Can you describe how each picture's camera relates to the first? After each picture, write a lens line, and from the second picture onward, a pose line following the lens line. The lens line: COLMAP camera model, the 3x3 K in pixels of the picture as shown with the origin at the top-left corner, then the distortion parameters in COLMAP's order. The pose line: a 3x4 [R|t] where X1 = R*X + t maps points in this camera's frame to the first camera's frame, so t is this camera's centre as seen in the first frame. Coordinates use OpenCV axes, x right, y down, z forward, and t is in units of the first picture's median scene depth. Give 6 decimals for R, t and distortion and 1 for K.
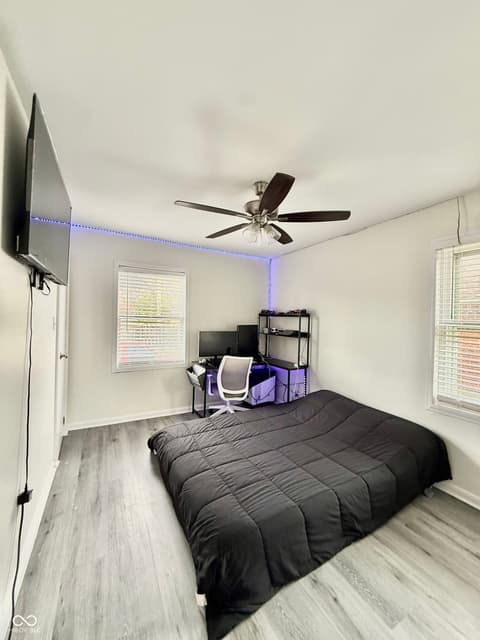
lens RADIAL K [[255.2, 0, 240.6], [0, 255.2, 318.8], [0, 0, 1]] dist [-0.000093, 0.000068]
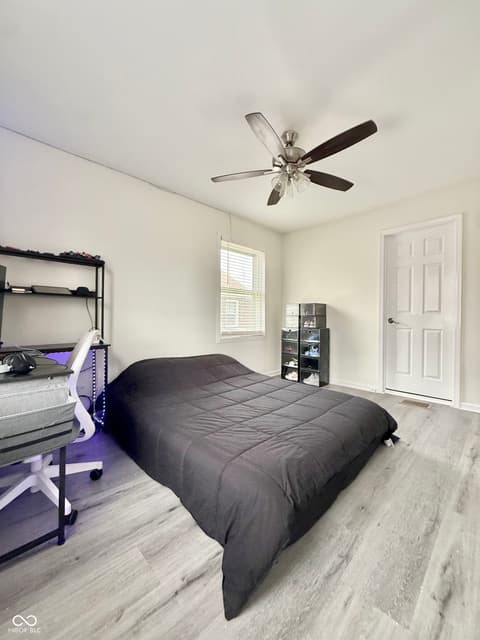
lens RADIAL K [[255.2, 0, 240.6], [0, 255.2, 318.8], [0, 0, 1]] dist [-0.000093, 0.000068]
pose [[-0.263691, -0.057939, 0.962866, -0.556377], [-0.020248, 0.998307, 0.054526, 0.093502], [-0.964395, -0.005118, -0.264418, 0.937705]]
